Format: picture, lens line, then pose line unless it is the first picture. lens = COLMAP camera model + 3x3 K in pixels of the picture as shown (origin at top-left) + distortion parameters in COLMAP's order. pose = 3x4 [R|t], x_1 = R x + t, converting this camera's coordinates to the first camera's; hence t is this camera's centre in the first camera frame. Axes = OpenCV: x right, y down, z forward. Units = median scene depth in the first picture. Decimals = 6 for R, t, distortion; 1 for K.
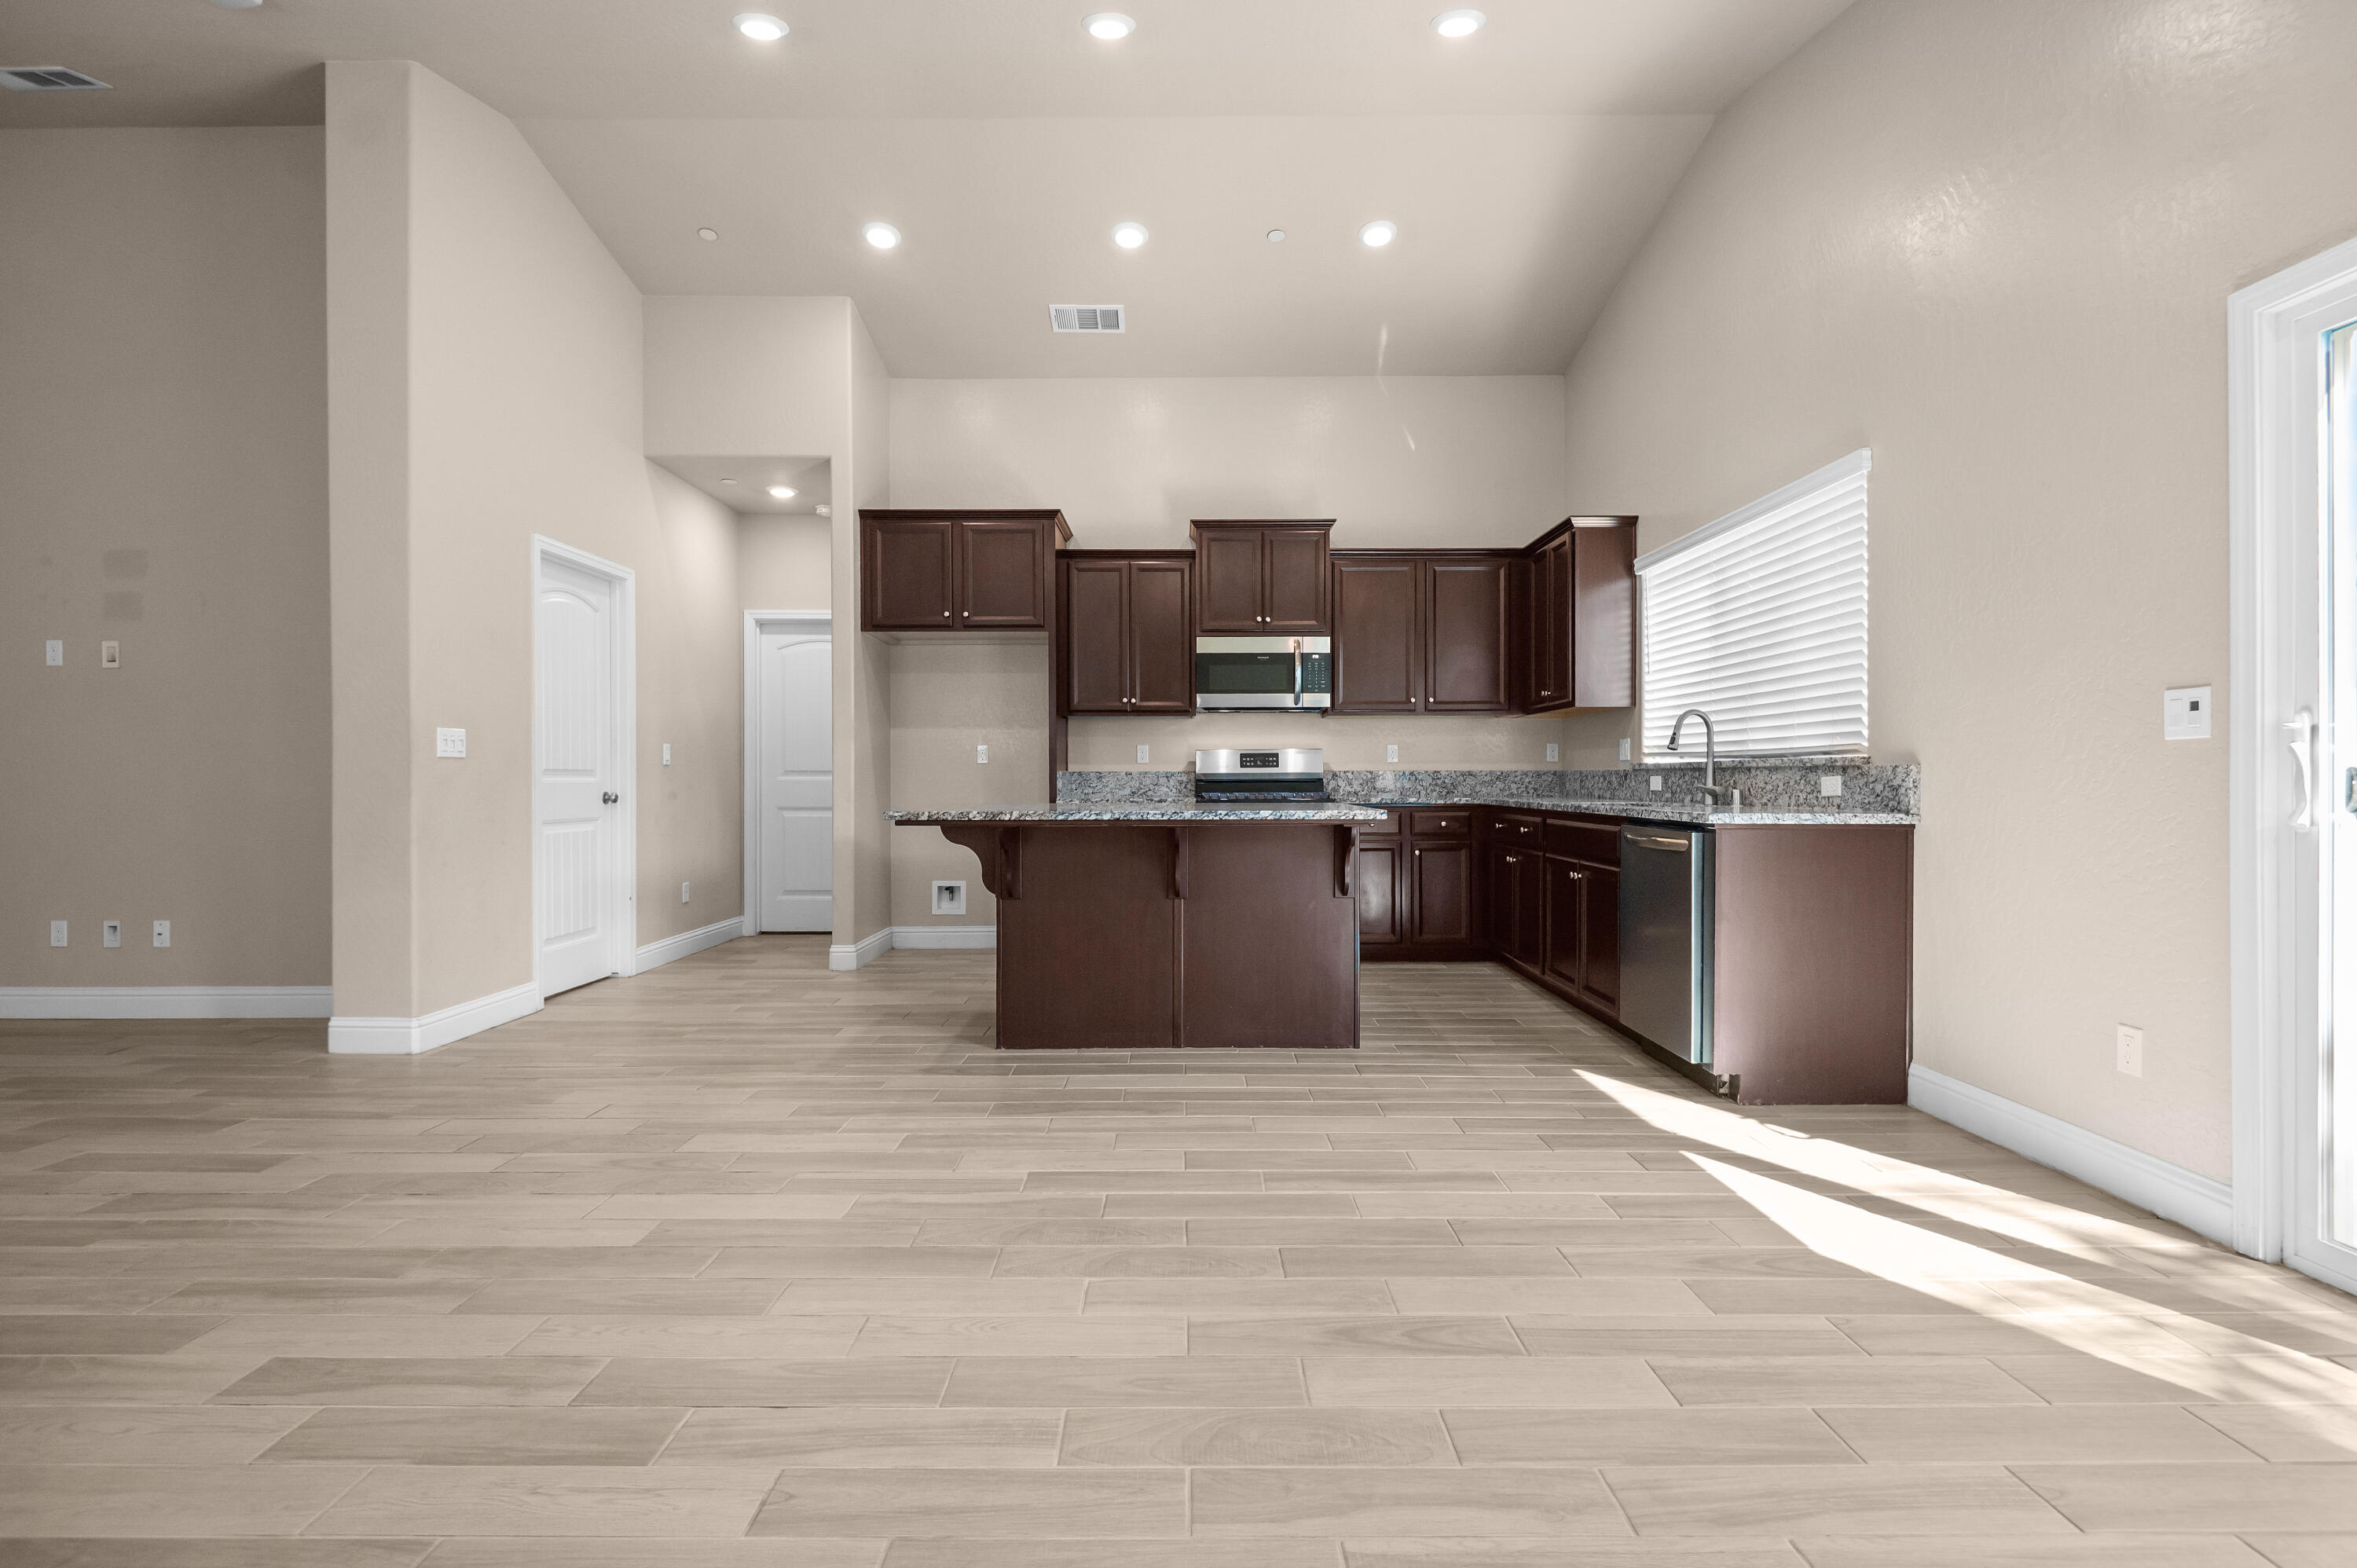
lens RADIAL K [[1044.2, 0, 1185.2], [0, 1044.2, 768.6], [0, 0, 1]] dist [0.002899, -0.005276]
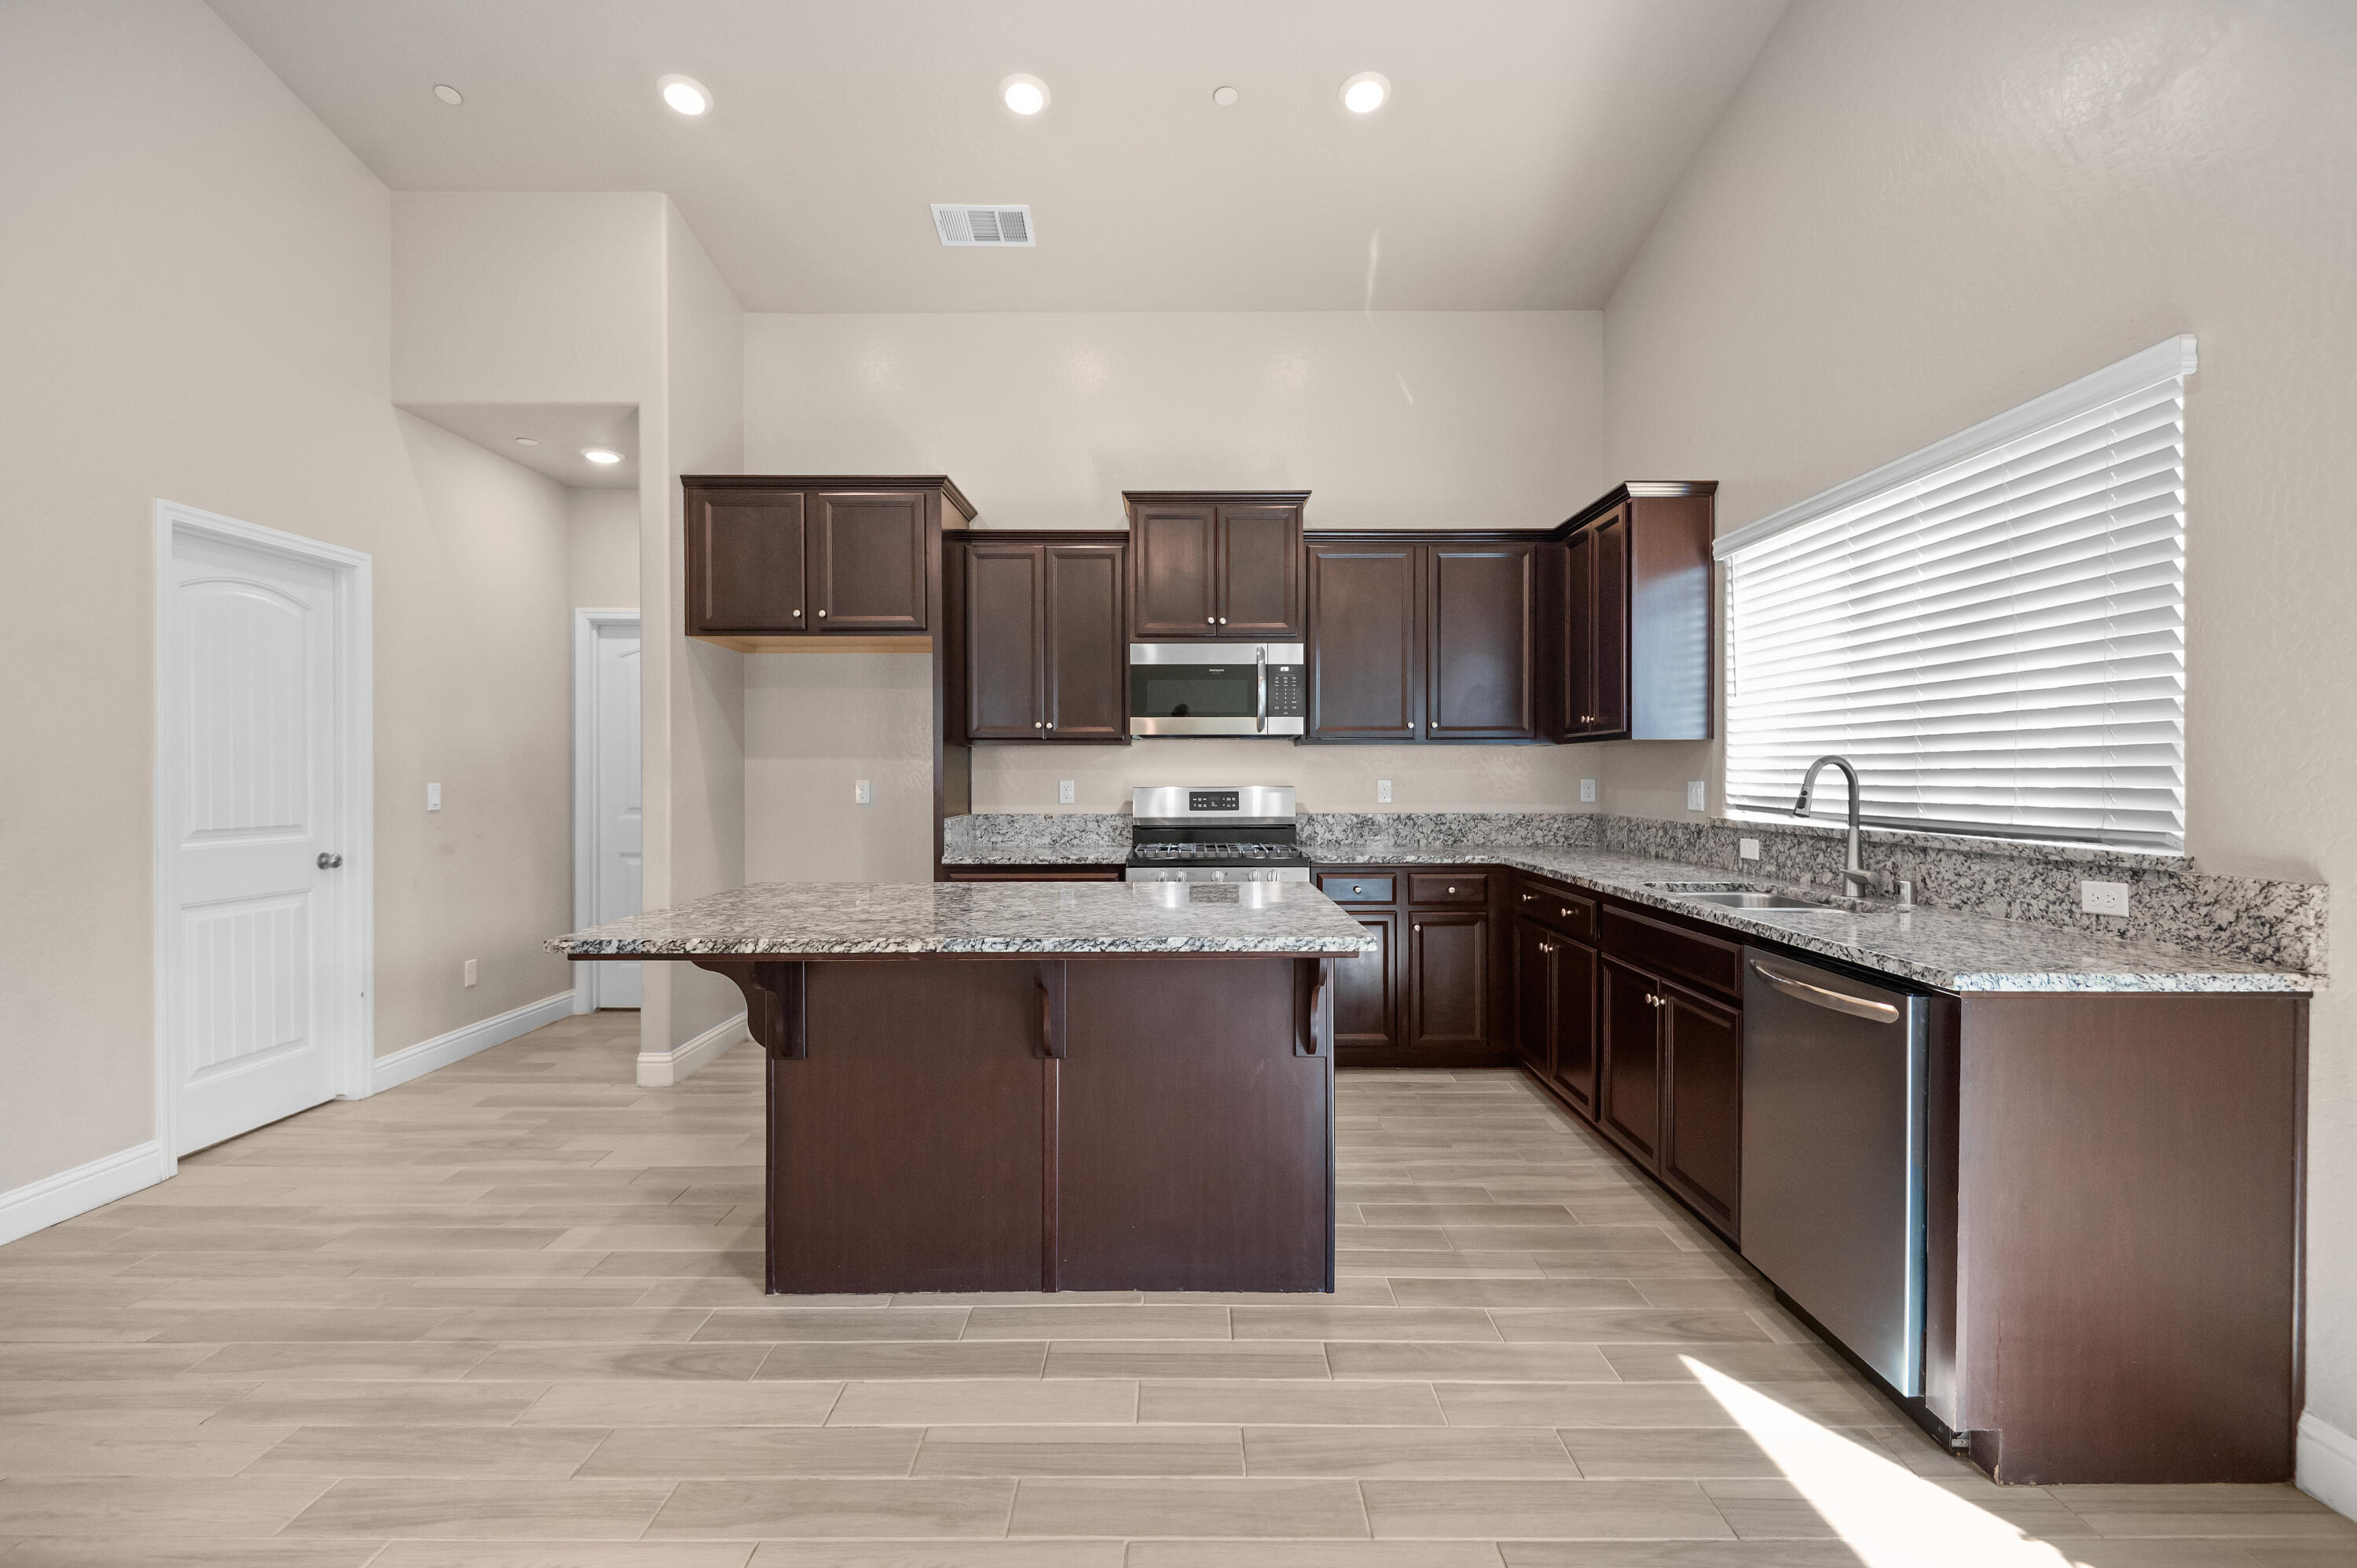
lens RADIAL K [[1040.6, 0, 1177.6], [0, 1040.6, 762.8], [0, 0, 1]] dist [0.003017, -0.006009]
pose [[0.999999, 0.001104, 0.000515, 0.048853], [-0.001102, 0.999991, -0.004103, -0.037390], [-0.000520, 0.004103, 0.999991, 0.249650]]
